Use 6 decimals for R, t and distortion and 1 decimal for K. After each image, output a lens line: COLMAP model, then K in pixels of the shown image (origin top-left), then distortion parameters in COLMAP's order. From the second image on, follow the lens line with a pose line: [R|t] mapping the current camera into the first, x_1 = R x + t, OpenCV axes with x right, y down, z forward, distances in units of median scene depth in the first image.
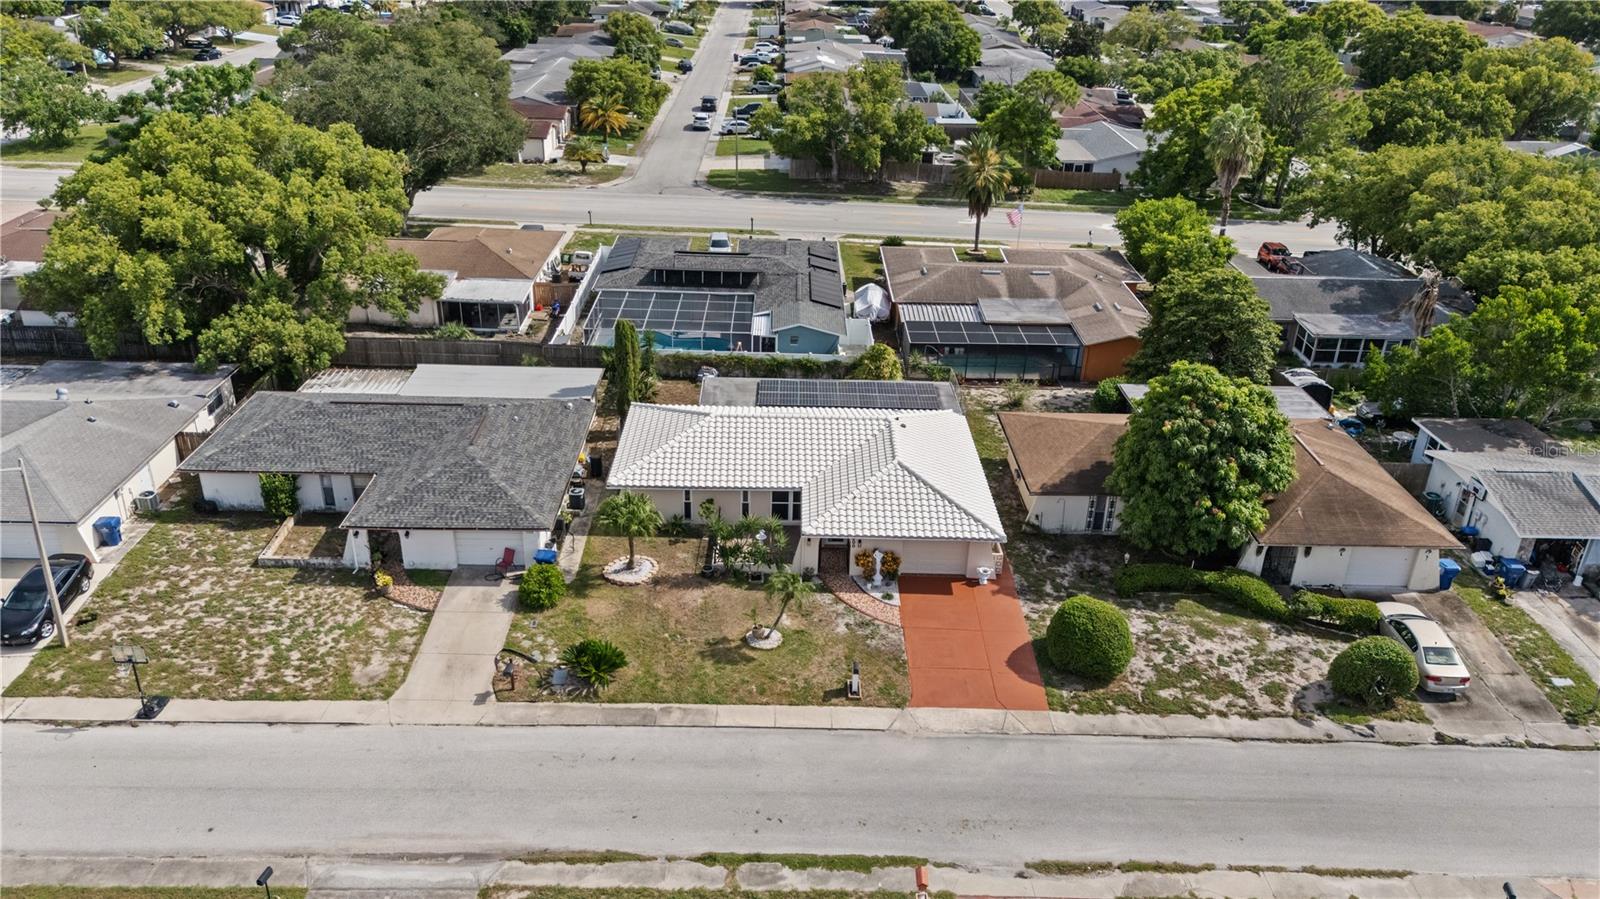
lens RADIAL K [[1169.7, 0, 798.1], [0, 1169.7, 470.7], [0, 0, 1]] dist [0.089018, -0.091790]
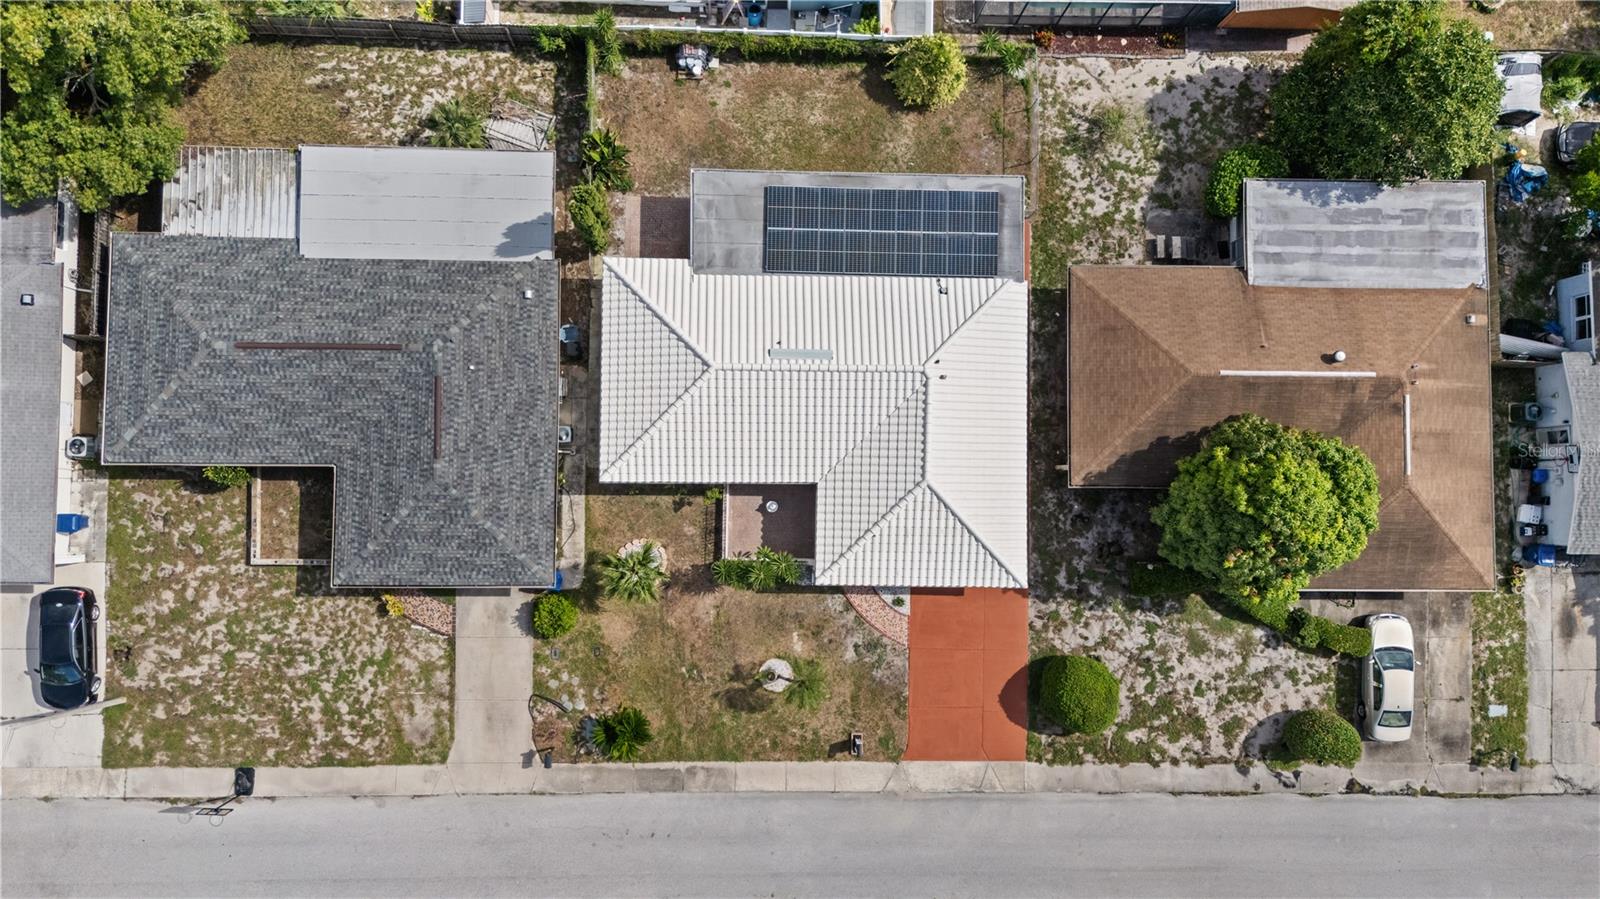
lens RADIAL K [[1151.0, 0, 800.0], [0, 1151.0, 449.5], [0, 0, 1]] dist [0.074989, -0.064571]
pose [[0.999690, 0.019822, 0.015067, -0.028106], [-0.022878, 0.492444, 0.870044, -0.892616], [0.009826, -0.870119, 0.492744, 0.683439]]
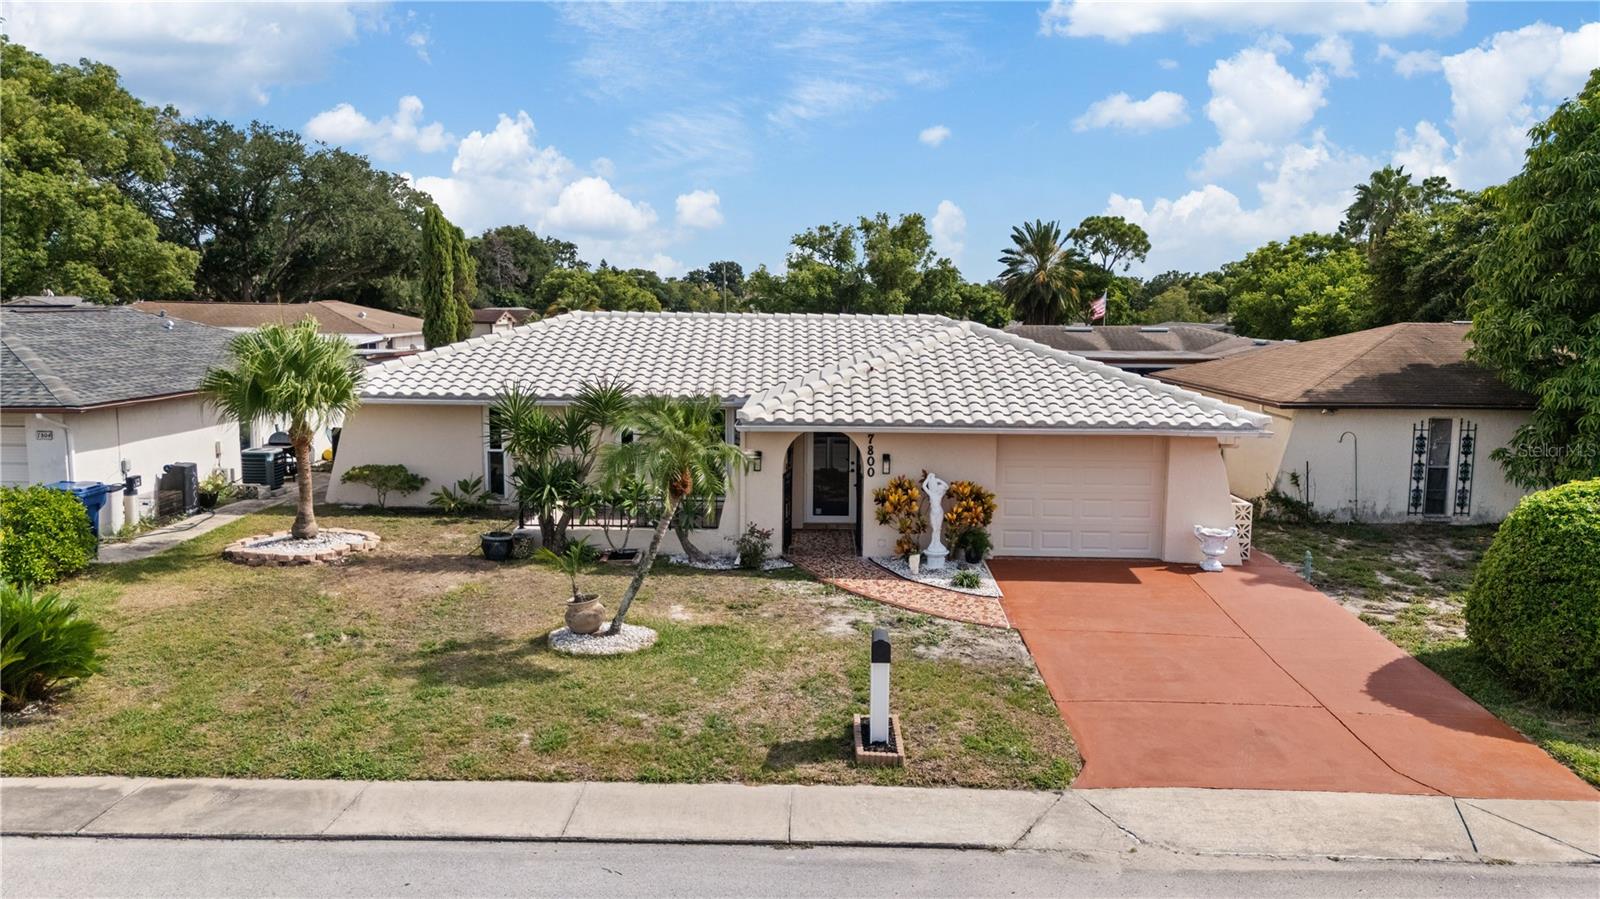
lens RADIAL K [[1187.7, 0, 800.0], [0, 1187.7, 449.5], [0, 0, 1]] dist [0.038883, 0.000521]
pose [[0.999677, -0.015583, -0.020057, 0.035075], [0.007911, 0.941425, -0.337129, 0.212548], [0.024136, 0.336862, 0.941245, 0.688938]]
